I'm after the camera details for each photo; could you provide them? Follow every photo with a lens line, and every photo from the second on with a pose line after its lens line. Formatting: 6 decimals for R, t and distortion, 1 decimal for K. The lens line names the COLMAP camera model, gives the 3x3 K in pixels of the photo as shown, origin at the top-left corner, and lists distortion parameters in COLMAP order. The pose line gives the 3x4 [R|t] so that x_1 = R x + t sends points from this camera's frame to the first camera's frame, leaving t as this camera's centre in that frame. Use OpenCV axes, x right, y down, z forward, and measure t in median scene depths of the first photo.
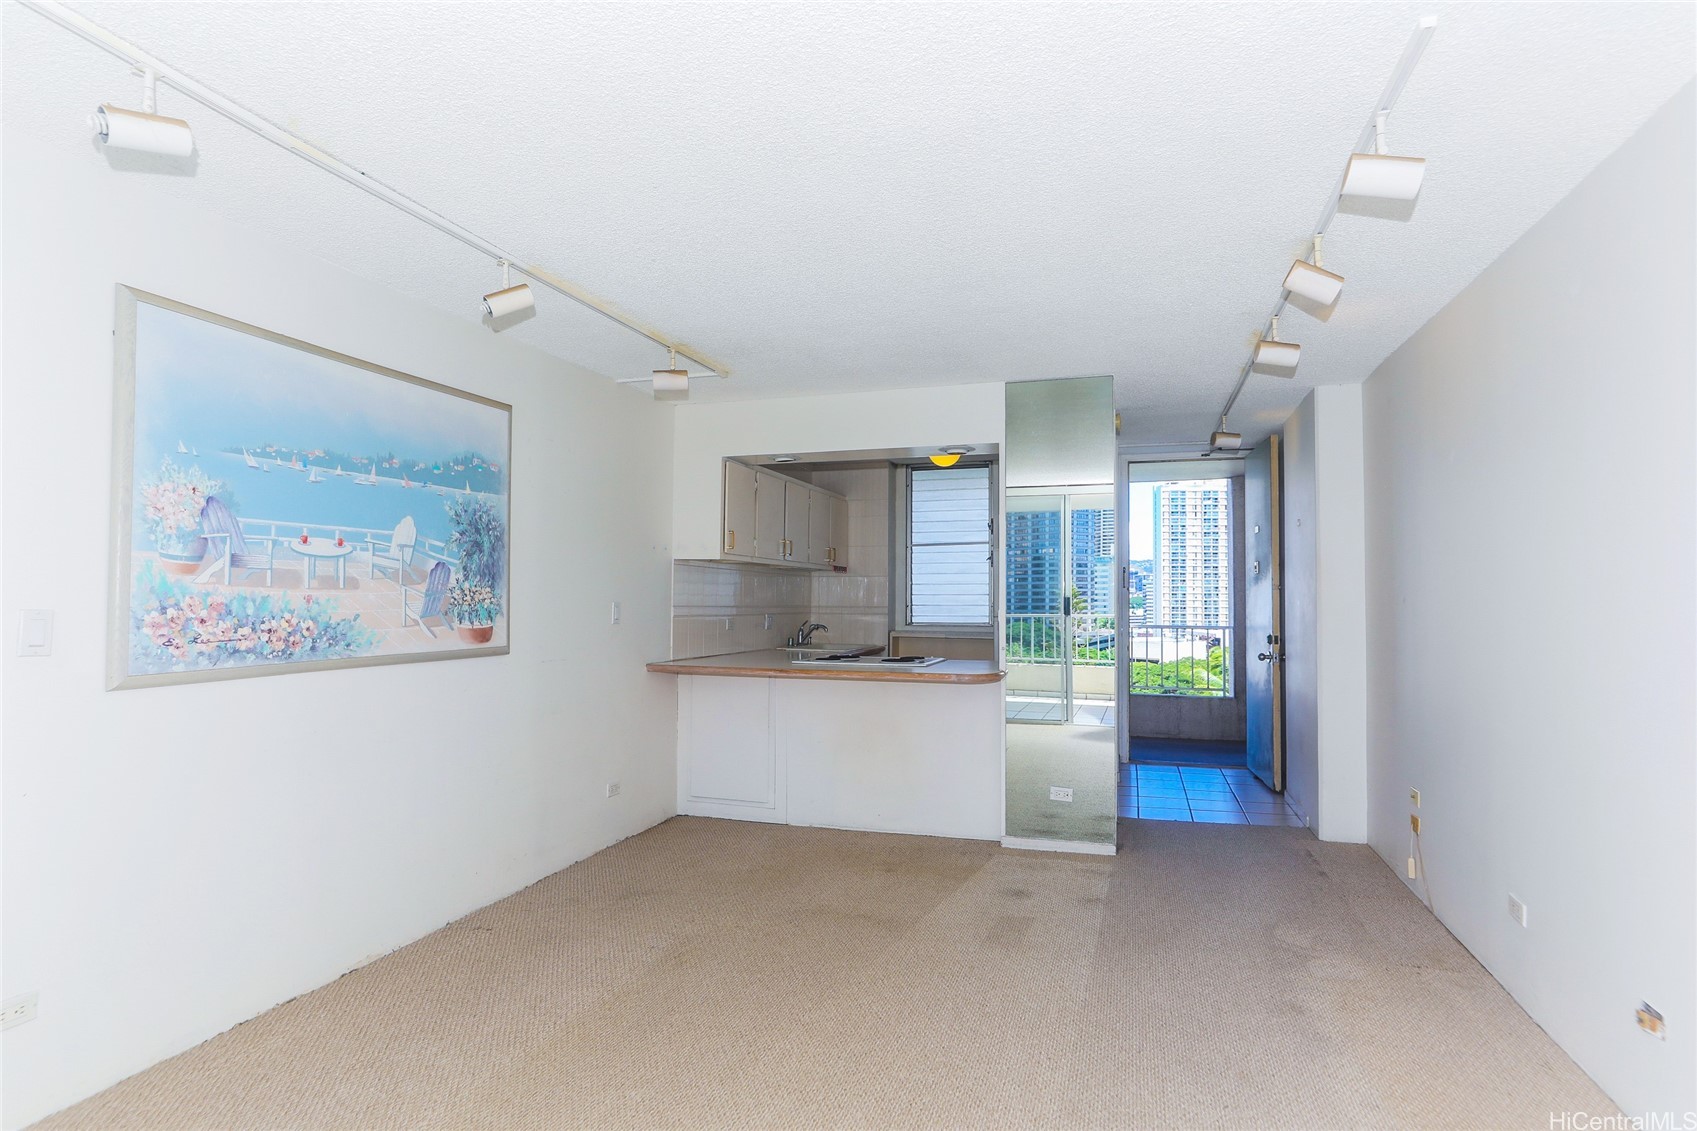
lens RADIAL K [[903.5, 0, 849.1], [0, 903.5, 573.1], [0, 0, 1]] dist [0.002094, 0.002936]
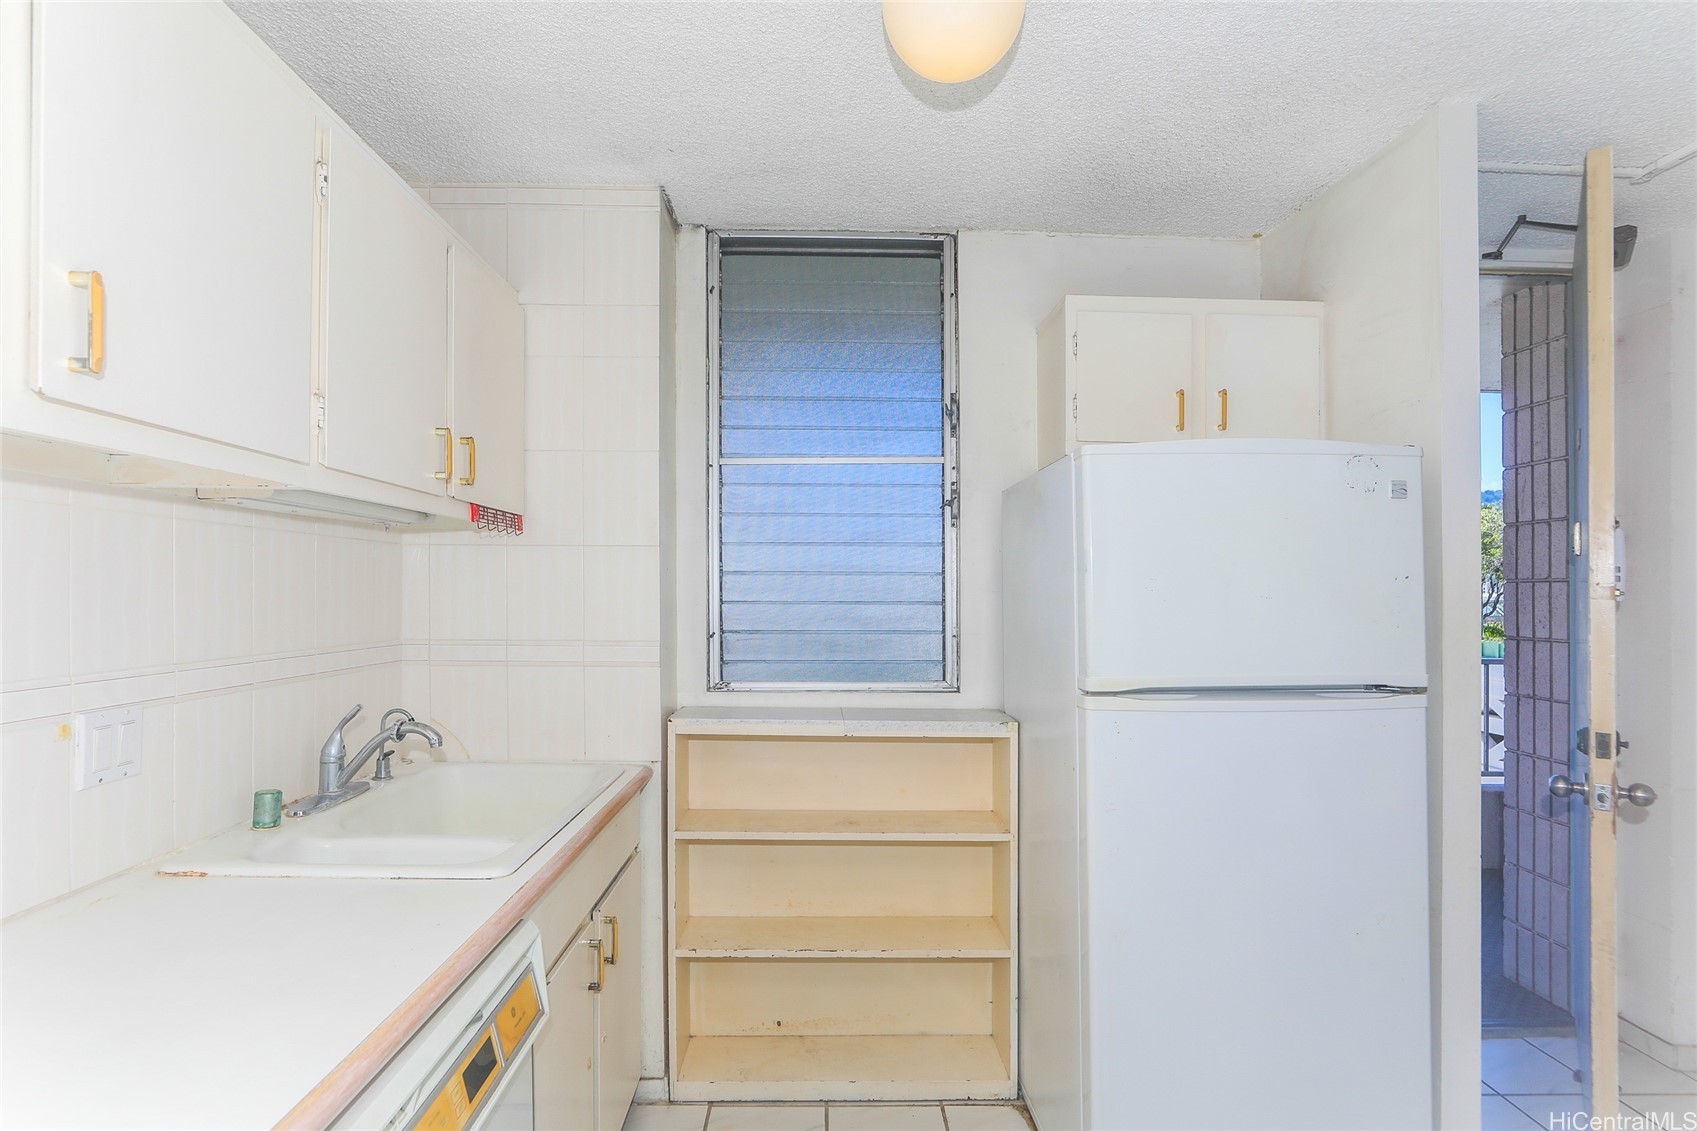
lens RADIAL K [[824.4, 0, 844.1], [0, 824.4, 583.5], [0, 0, 1]] dist [0.000029, 0.000012]
pose [[0.943811, 0.000045, 0.330486, 0.017068], [-0.009393, 0.999600, 0.026689, 0.018405], [-0.330352, -0.028294, 0.943434, 1.565071]]
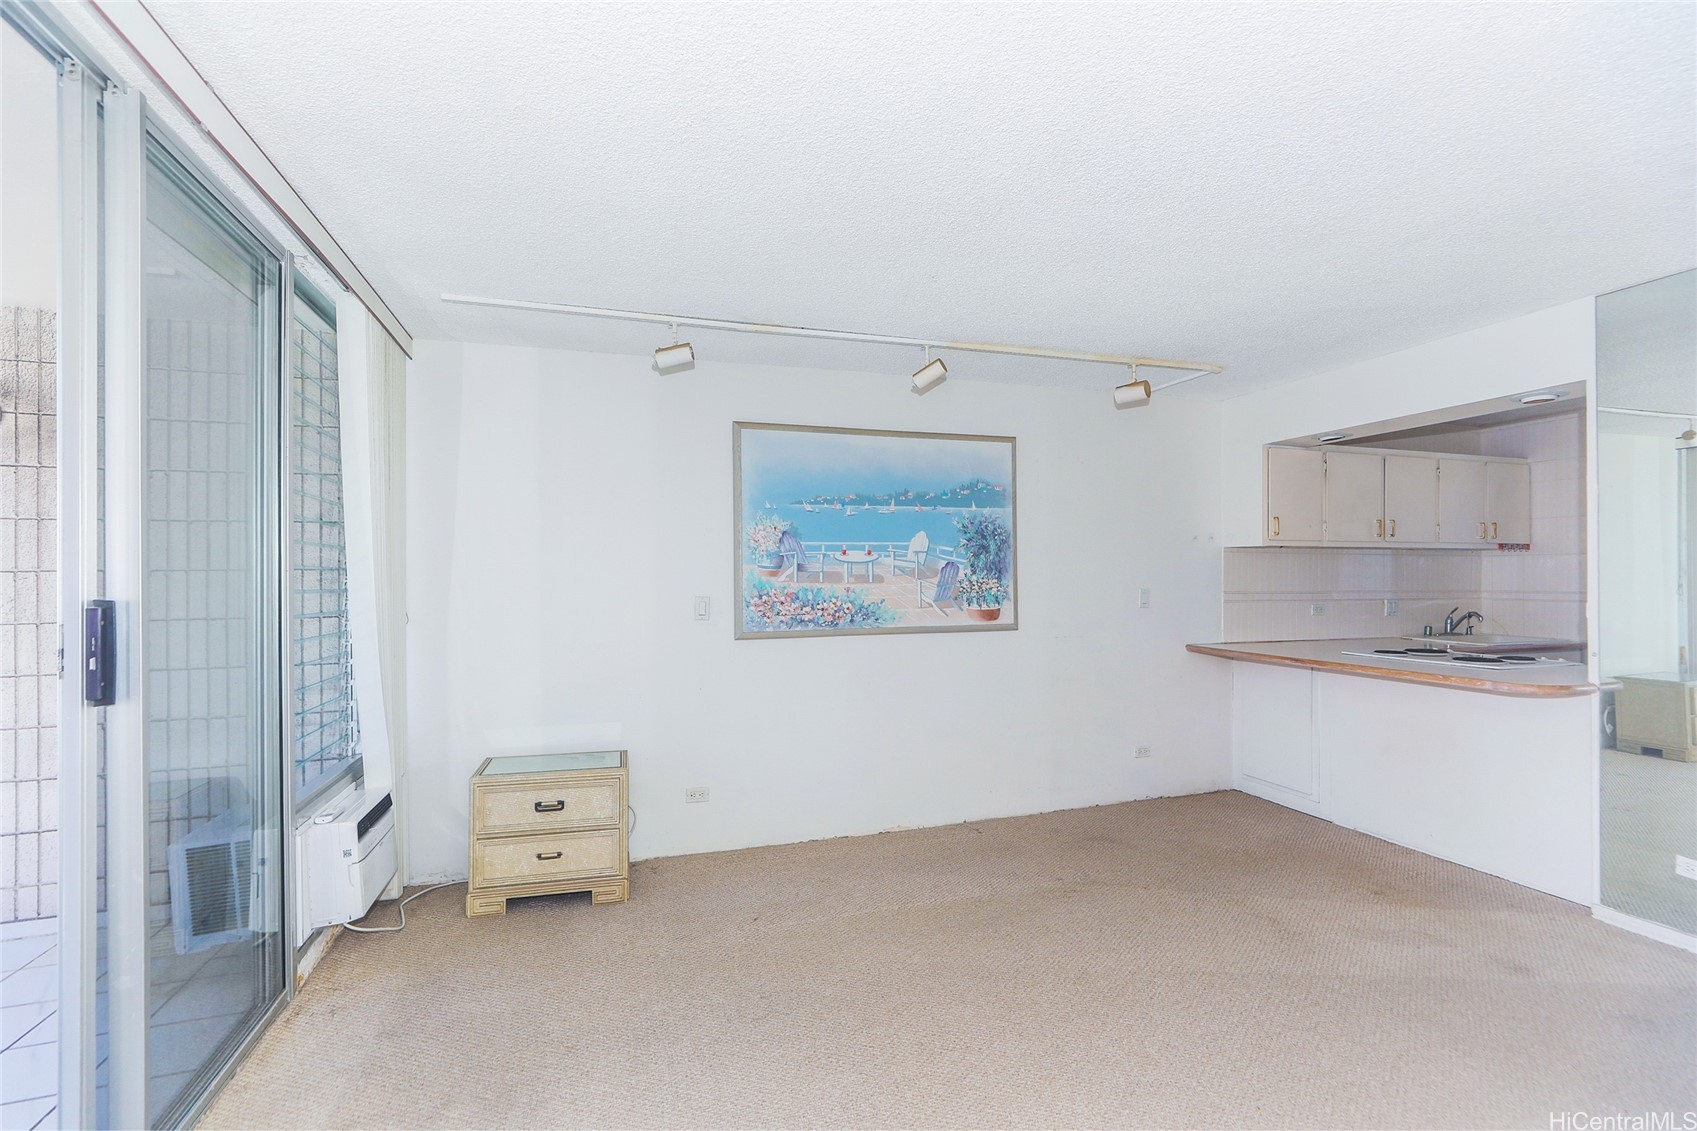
lens RADIAL K [[795.9, 0, 853.6], [0, 795.9, 574.9], [0, 0, 1]] dist [-0.005601, 0.002077]
pose [[0.588218, -0.005756, -0.808682, 0.496975], [0.029992, 0.999442, 0.014702, -0.016090], [0.808146, -0.032902, 0.588062, 0.173180]]
